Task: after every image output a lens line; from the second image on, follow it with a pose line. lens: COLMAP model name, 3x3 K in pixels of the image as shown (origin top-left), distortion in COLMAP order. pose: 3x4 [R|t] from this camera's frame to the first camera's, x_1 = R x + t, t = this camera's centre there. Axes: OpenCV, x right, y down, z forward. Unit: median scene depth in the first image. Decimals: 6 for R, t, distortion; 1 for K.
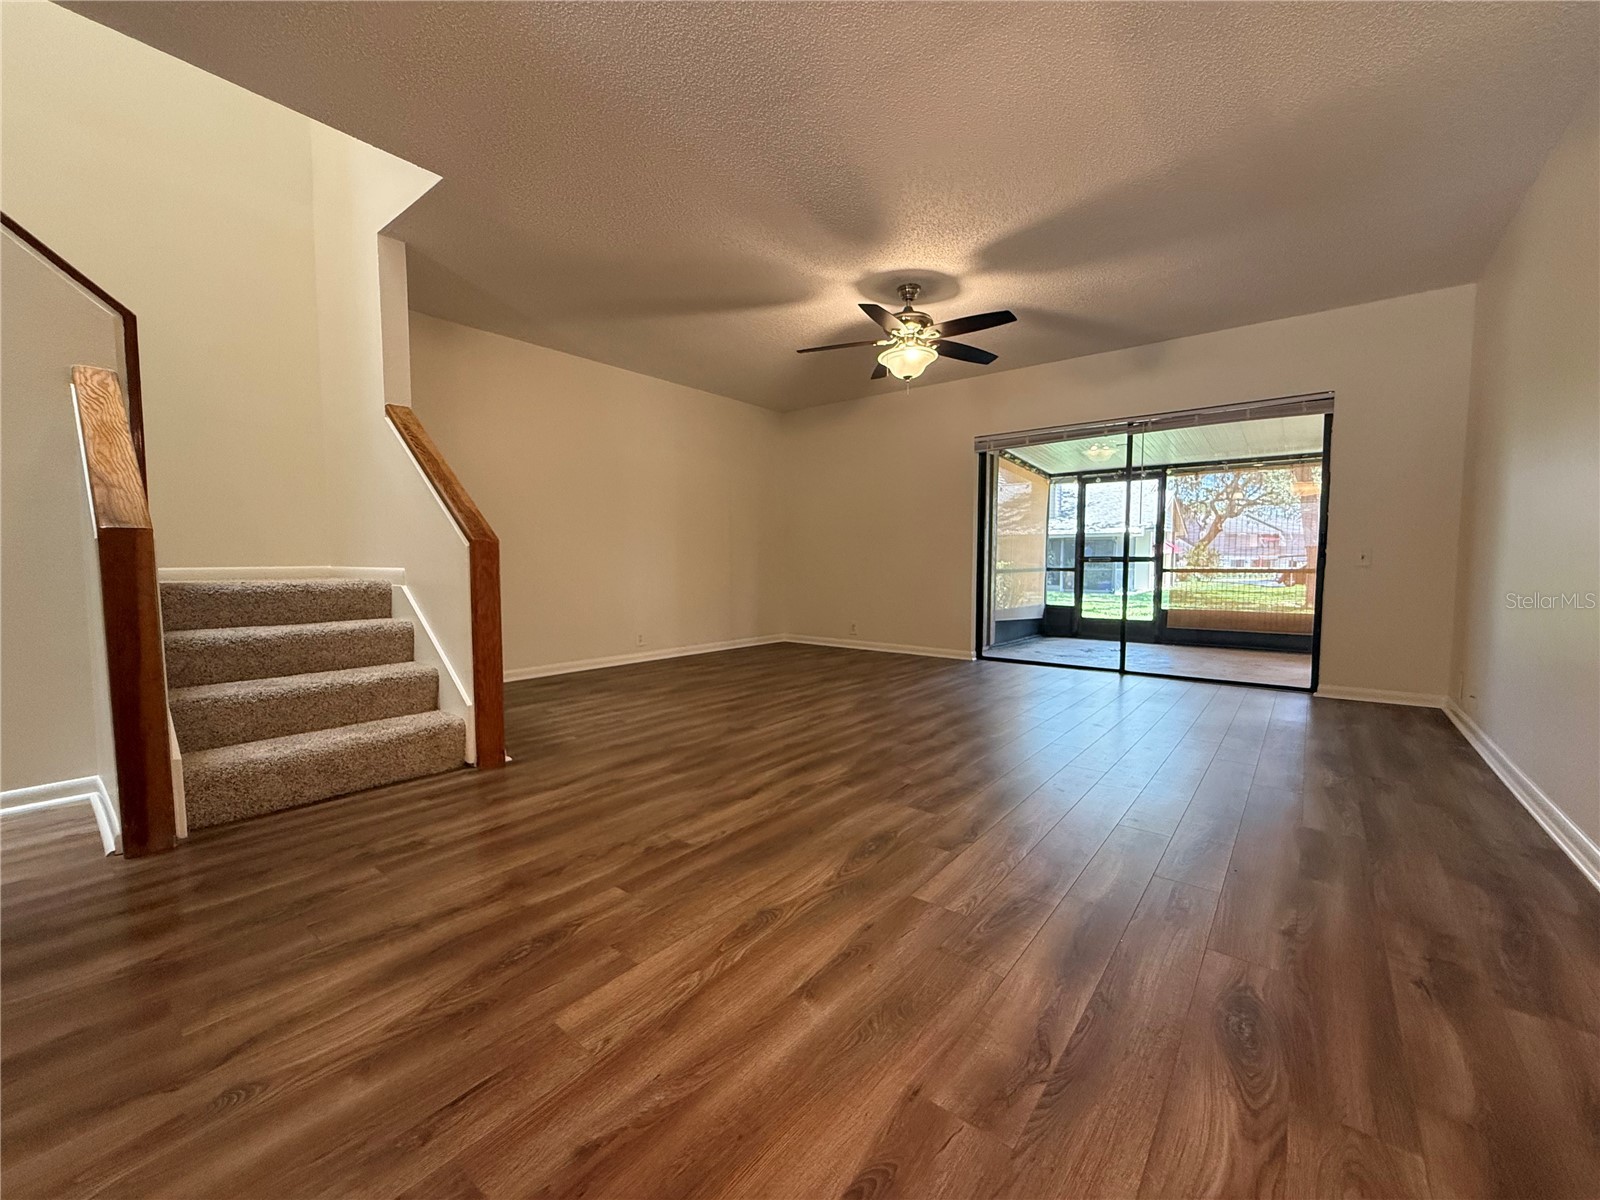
lens RADIAL K [[634.8, 0, 800.9], [0, 634.8, 597.1], [0, 0, 1]] dist [-0.000147, 0.000012]
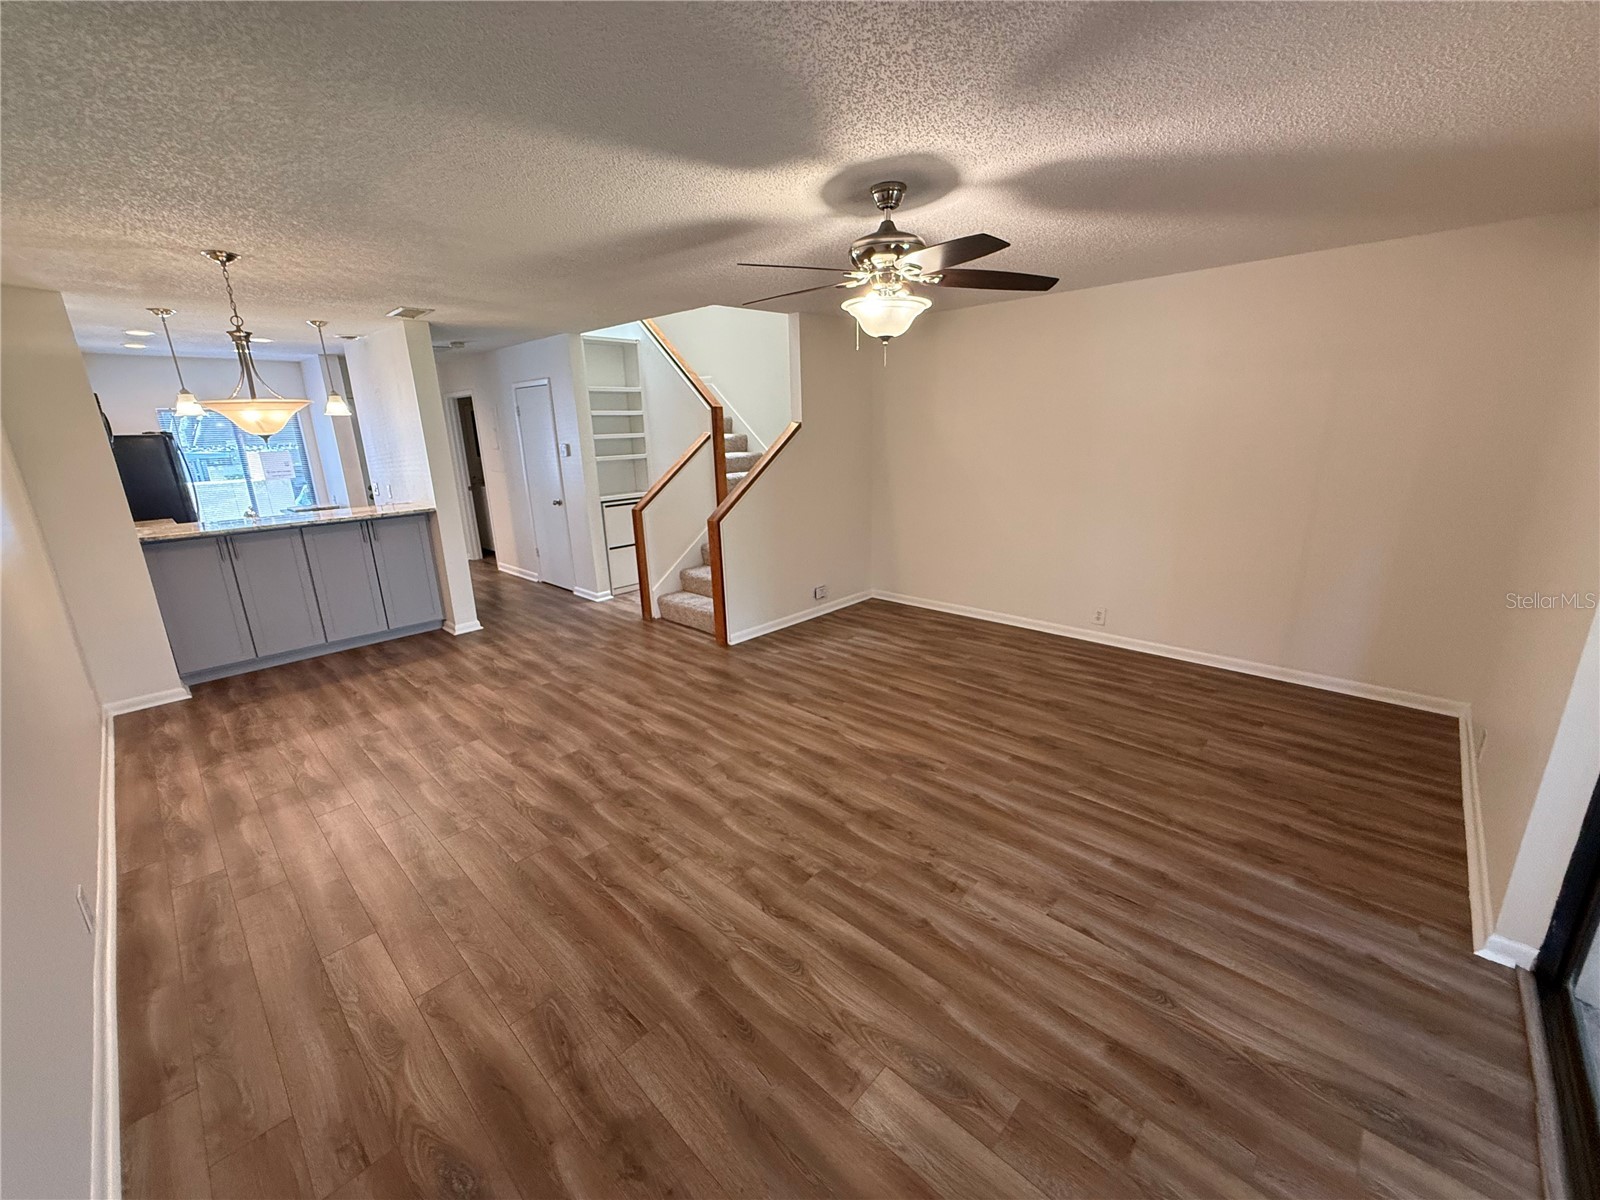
lens RADIAL K [[634.8, 0, 803.6], [0, 634.8, 604.0], [0, 0, 1]] dist [-0.000147, 0.000012]
pose [[-0.077597, 0.275474, -0.958172, 1.454530], [-0.032420, 0.959864, 0.278586, -0.429956], [0.996458, 0.052682, -0.065552, 1.595718]]
